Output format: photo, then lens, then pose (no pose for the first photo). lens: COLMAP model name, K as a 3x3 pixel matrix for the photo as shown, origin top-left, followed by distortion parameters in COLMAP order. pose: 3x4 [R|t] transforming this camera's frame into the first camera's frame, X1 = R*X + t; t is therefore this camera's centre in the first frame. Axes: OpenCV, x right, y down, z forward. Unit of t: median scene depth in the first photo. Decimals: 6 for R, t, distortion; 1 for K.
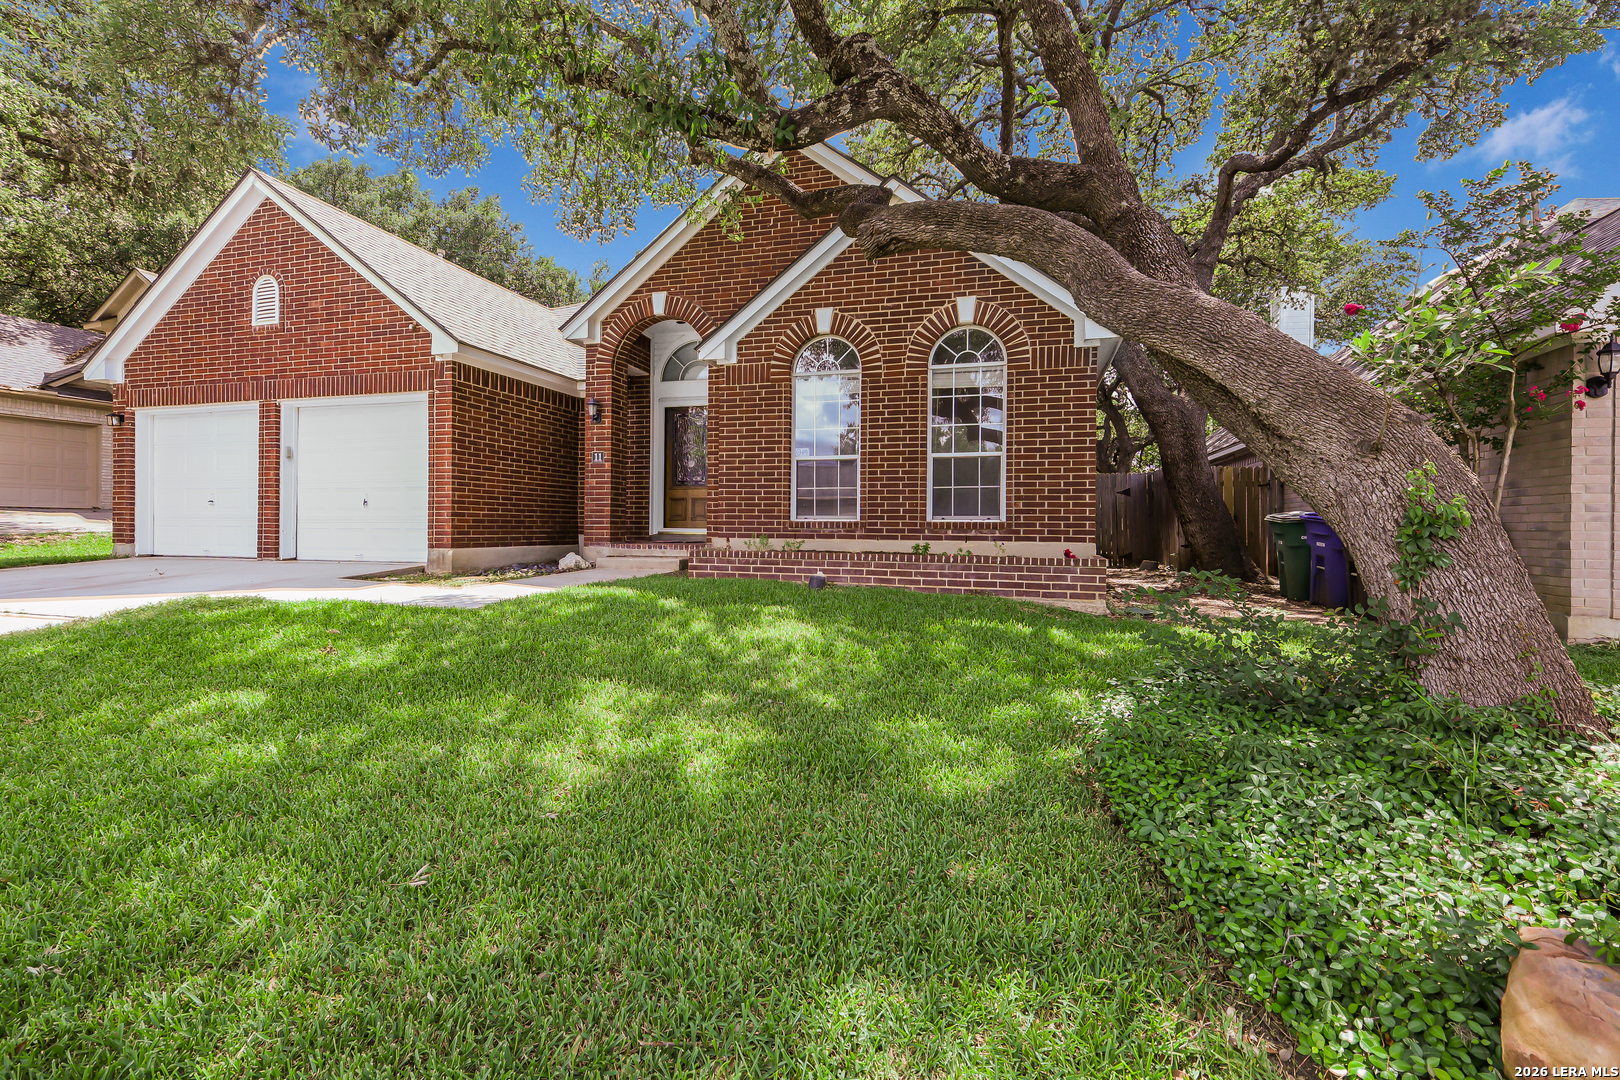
lens RADIAL K [[705.4, 0, 830.1], [0, 705.4, 526.8], [0, 0, 1]] dist [0.000205, 0.000478]
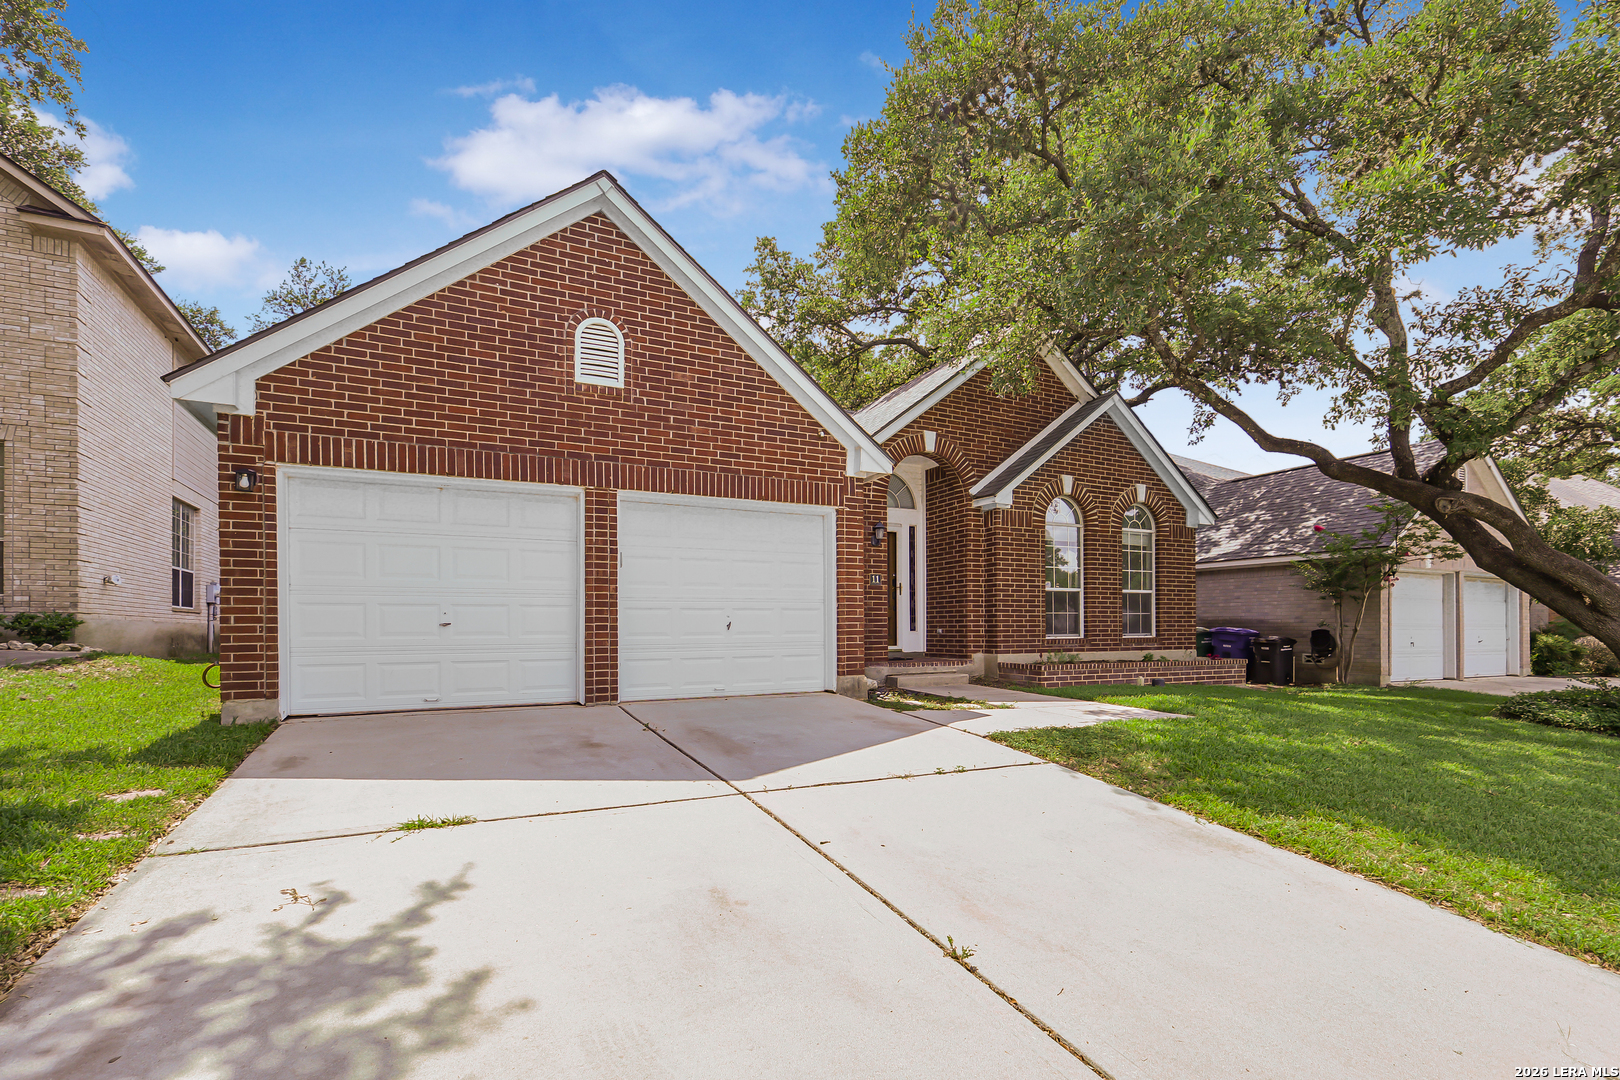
lens RADIAL K [[705.4, 0, 819.8], [0, 705.4, 627.4], [0, 0, 1]] dist [0.000205, 0.000478]
pose [[0.749954, -0.009401, 0.661423, -1.213595], [0.009468, 0.999949, 0.003477, -0.037506], [-0.661422, 0.003655, 0.750005, 0.323834]]
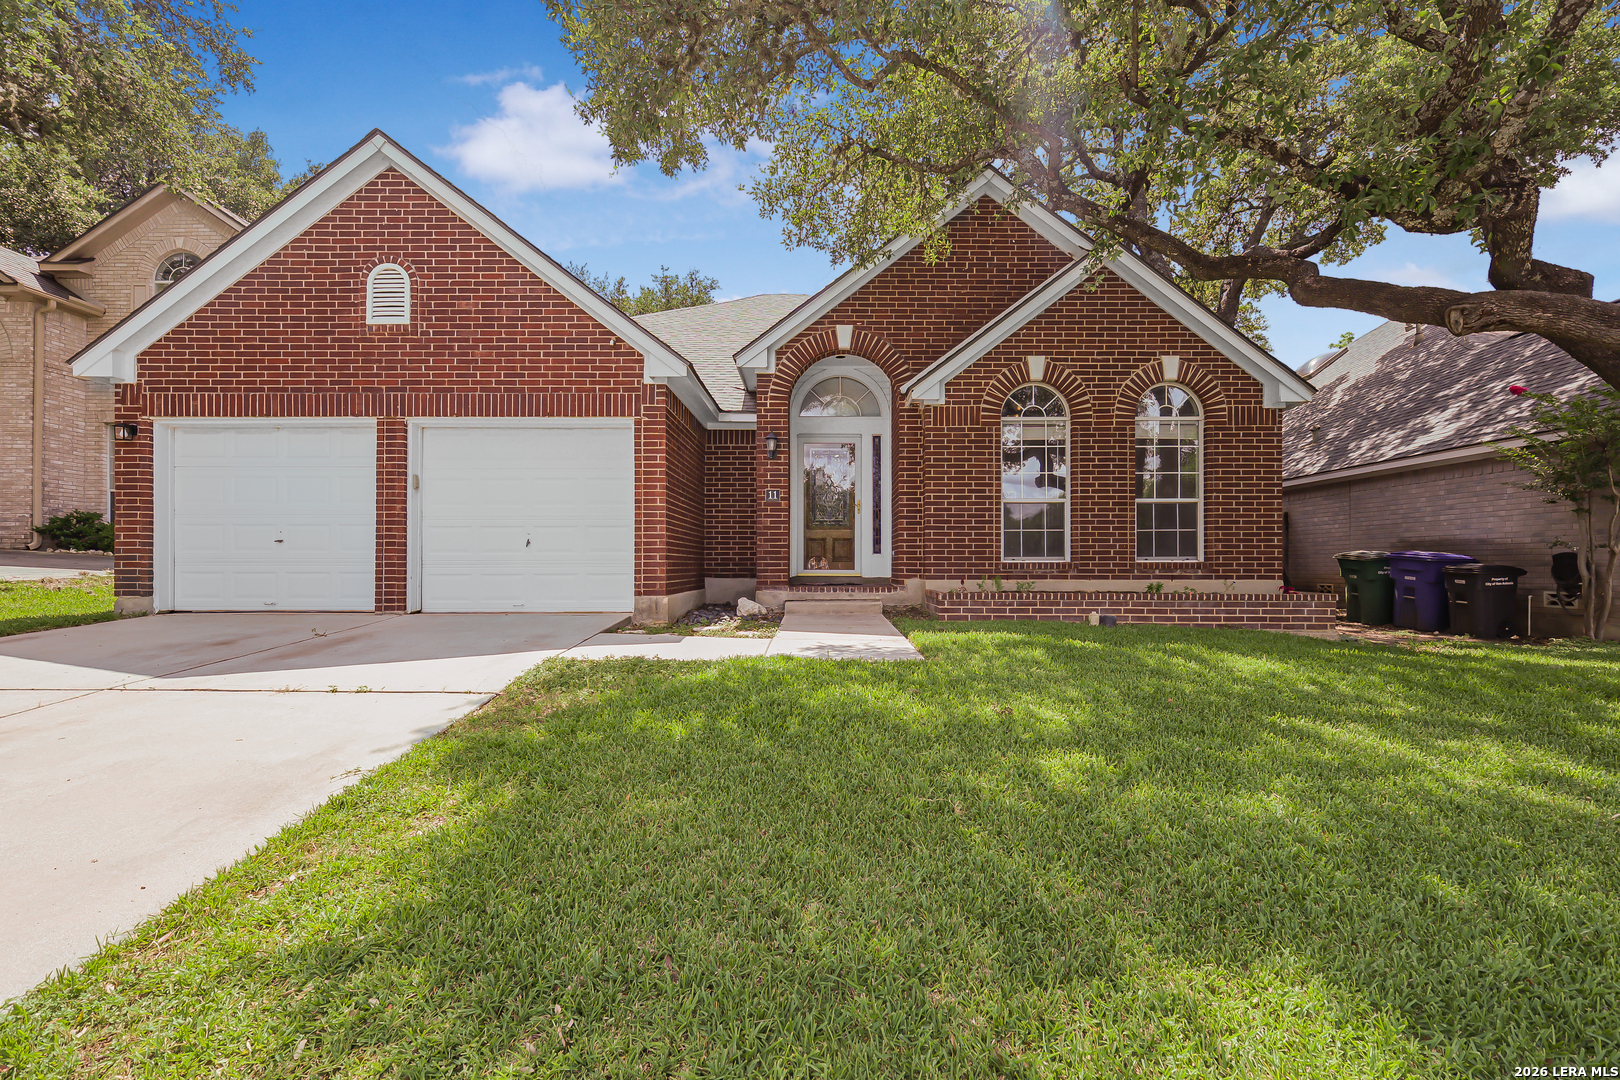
lens RADIAL K [[705.4, 0, 833.3], [0, 705.4, 559.0], [0, 0, 1]] dist [0.000205, 0.000478]
pose [[0.962111, -0.005107, 0.272612, -0.576412], [0.006540, 0.999969, -0.004348, -0.009998], [-0.272581, 0.005966, 0.962114, 0.088214]]
